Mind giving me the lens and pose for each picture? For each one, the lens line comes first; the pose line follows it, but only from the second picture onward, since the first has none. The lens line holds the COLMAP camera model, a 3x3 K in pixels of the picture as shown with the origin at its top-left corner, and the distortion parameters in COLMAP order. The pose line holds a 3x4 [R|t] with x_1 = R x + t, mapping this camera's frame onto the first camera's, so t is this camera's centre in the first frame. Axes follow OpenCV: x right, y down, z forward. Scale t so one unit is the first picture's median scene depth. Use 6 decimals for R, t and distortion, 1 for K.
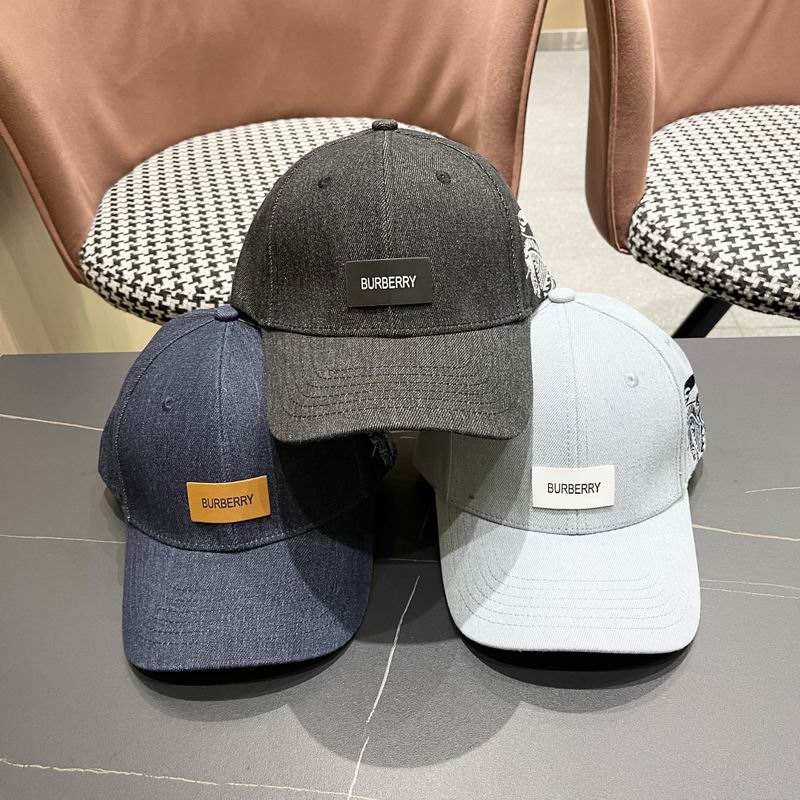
lens RADIAL K [[842.4, 0, 394.0], [0, 842.4, 402.4], [0, 0, 1]] dist [0.020568, 0.000000]
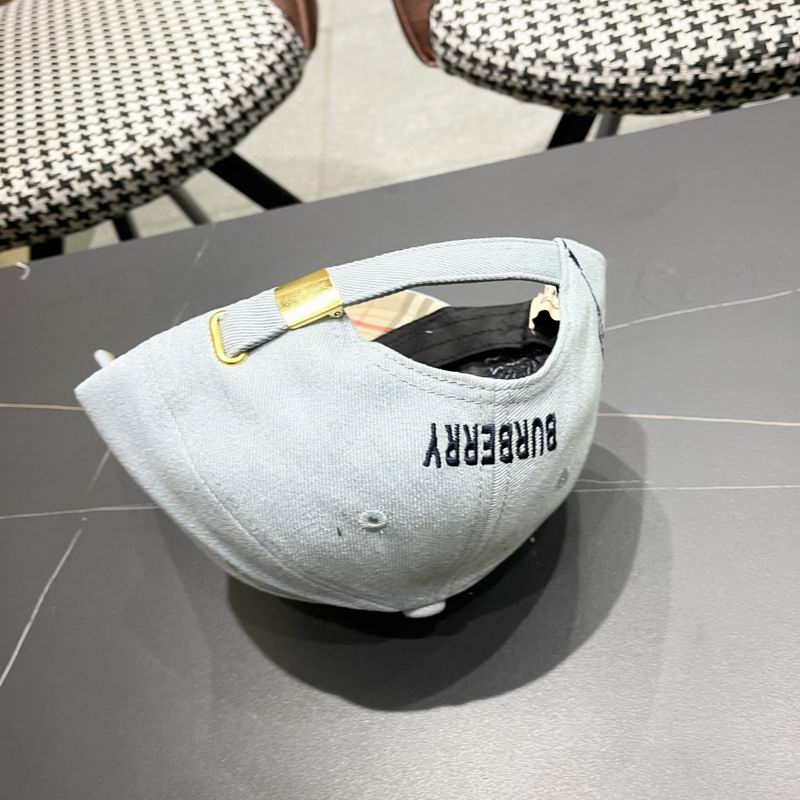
lens RADIAL K [[842.4, 0, 395.6], [0, 842.4, 410.2], [0, 0, 1]] dist [0.020568, 0.000000]
pose [[0.981919, -0.158620, -0.103324, 0.289576], [0.175108, 0.968437, 0.177390, -0.004984], [0.071925, -0.192275, 0.978702, 0.131738]]
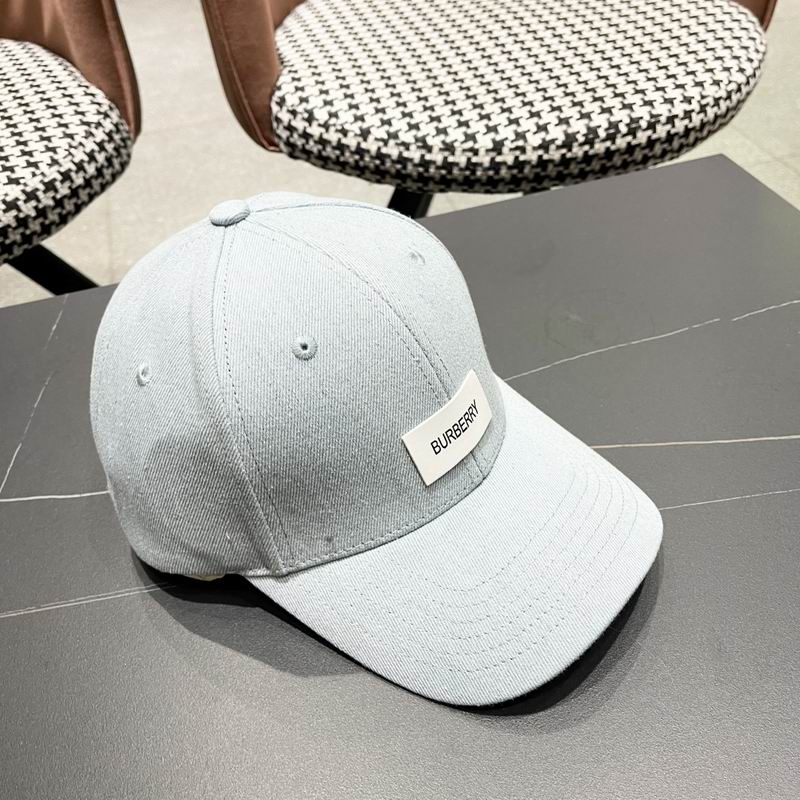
lens RADIAL K [[842.4, 0, 399.6], [0, 842.4, 404.4], [0, 0, 1]] dist [0.020568, 0.000000]
pose [[0.951566, -0.223832, 0.210764, 0.172422], [0.210899, 0.974041, 0.082259, 0.023587], [-0.223705, -0.033825, 0.974070, 0.173862]]
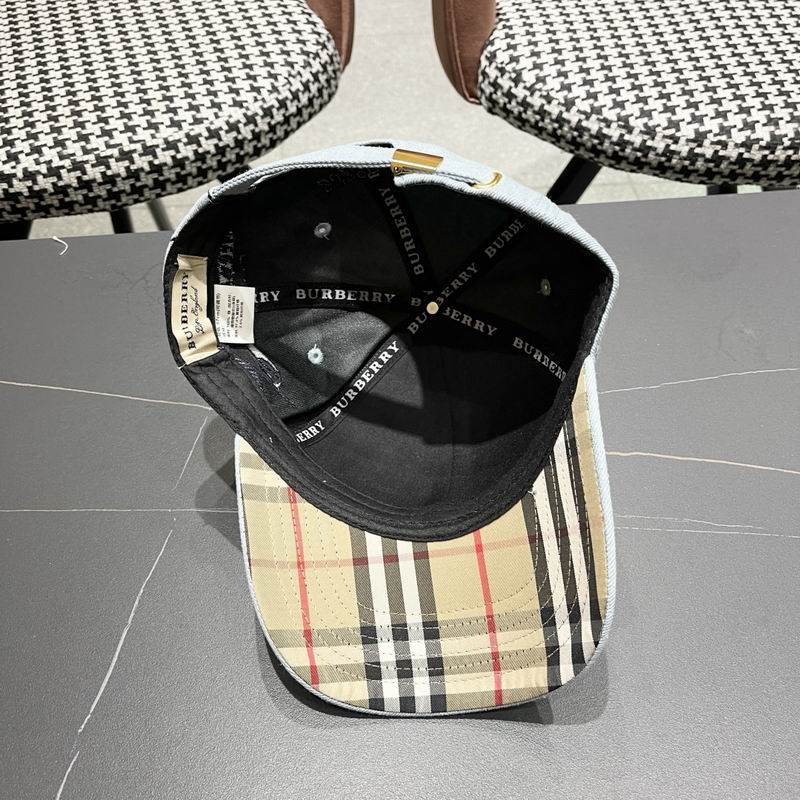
lens RADIAL K [[842.4, 0, 397.9], [0, 842.4, 402.4], [0, 0, 1]] dist [0.020568, 0.000000]
pose [[0.995291, -0.057873, 0.077763, 0.121491], [0.044711, 0.985867, 0.161452, -0.022343], [-0.086007, -0.157215, 0.983812, 0.132227]]
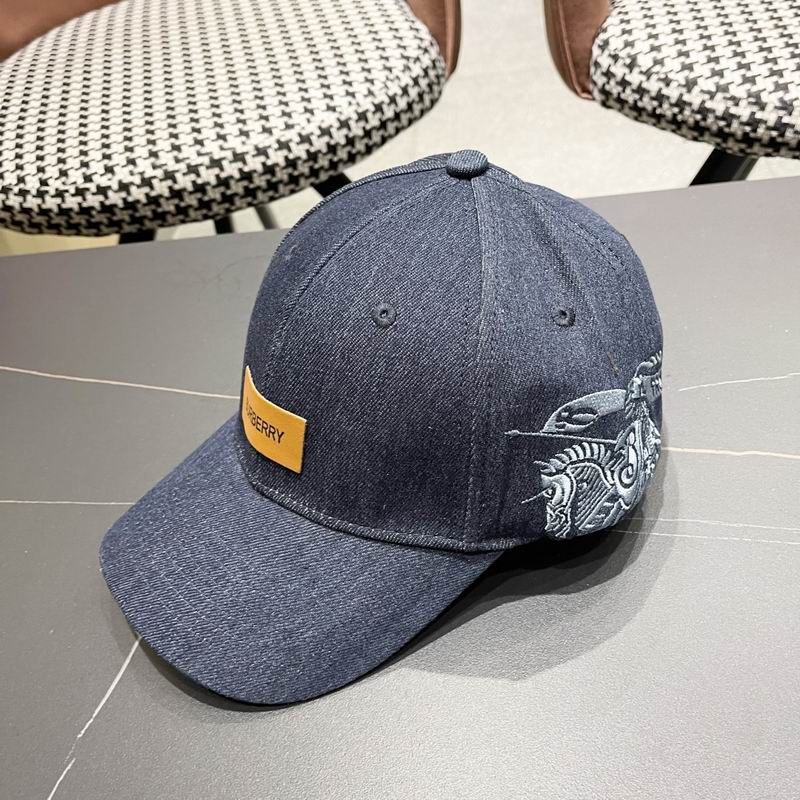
lens RADIAL K [[842.4, 0, 393.6], [0, 842.4, 412.5], [0, 0, 1]] dist [0.020568, 0.000000]
pose [[0.993413, -0.049311, -0.103439, 0.174220], [0.059007, 0.993928, 0.092871, 0.031420], [0.098232, -0.098363, 0.990291, 0.191105]]
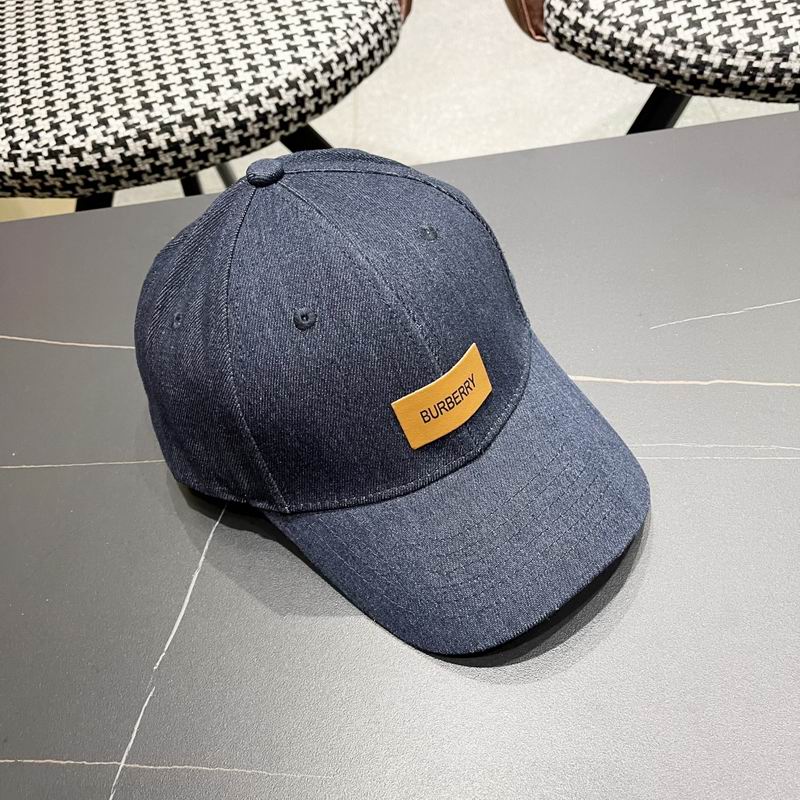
lens RADIAL K [[842.4, 0, 401.2], [0, 842.4, 414.1], [0, 0, 1]] dist [0.020568, 0.000000]
pose [[0.994100, -0.103027, -0.033932, 0.139840], [0.107569, 0.976615, 0.186153, 0.008599], [0.013960, -0.188705, 0.981935, 0.140259]]
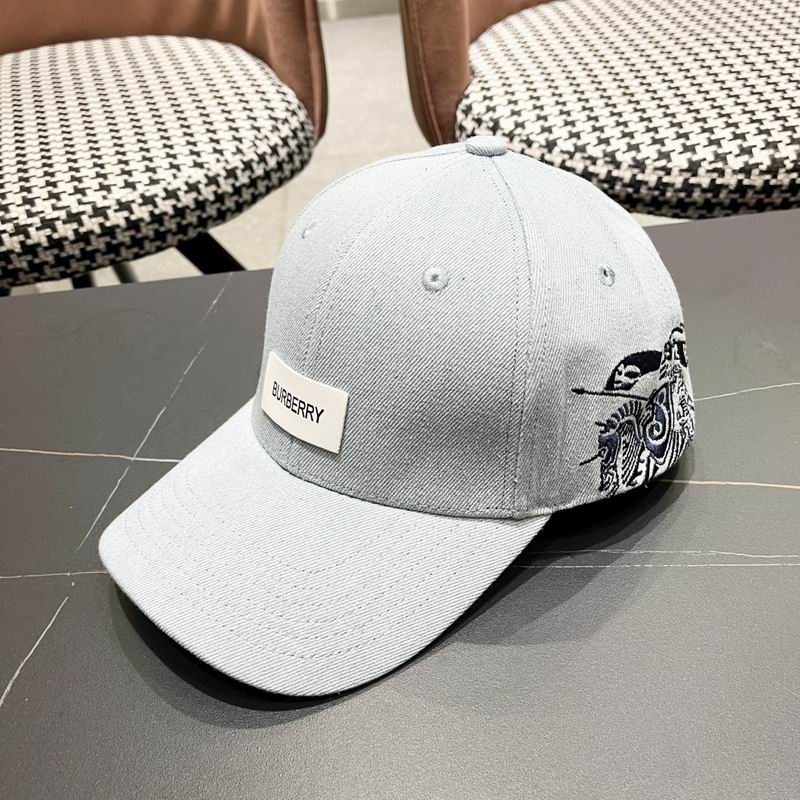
lens RADIAL K [[842.4, 0, 412.5], [0, 842.4, 409.2], [0, 0, 1]] dist [0.020568, 0.000000]
pose [[0.992933, -0.095057, 0.071054, 0.166050], [0.094824, 0.995472, 0.006657, 0.053797], [-0.071365, 0.000128, 0.997450, 0.215730]]
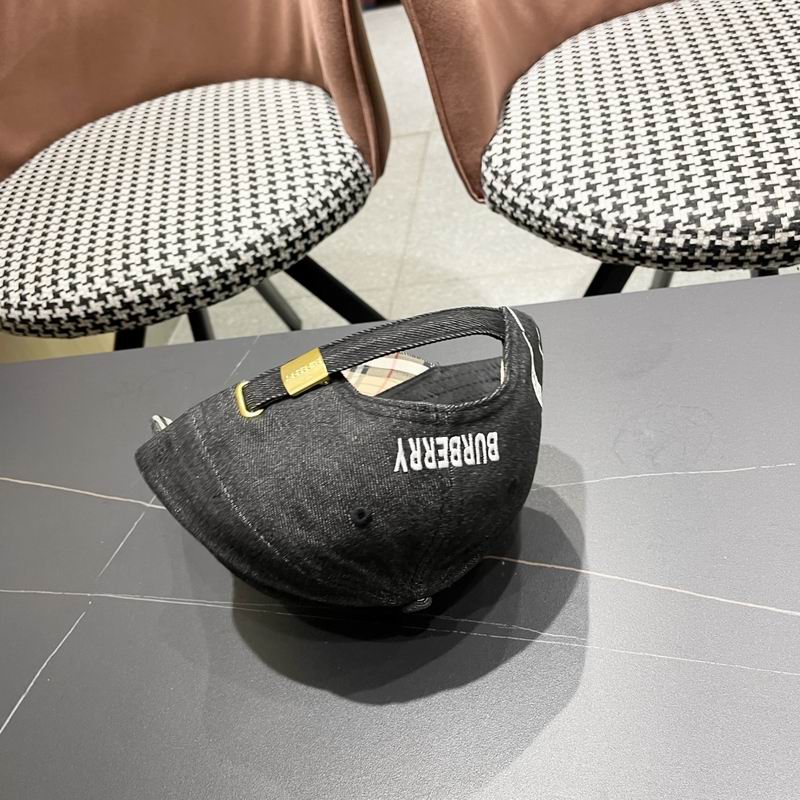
lens RADIAL K [[842.4, 0, 404.1], [0, 842.4, 403.1], [0, 0, 1]] dist [0.020568, 0.000000]
pose [[0.978966, -0.070915, -0.191301, 0.374706], [0.086940, 0.993256, 0.076706, -0.045776], [0.184571, -0.091724, 0.978530, 0.095806]]
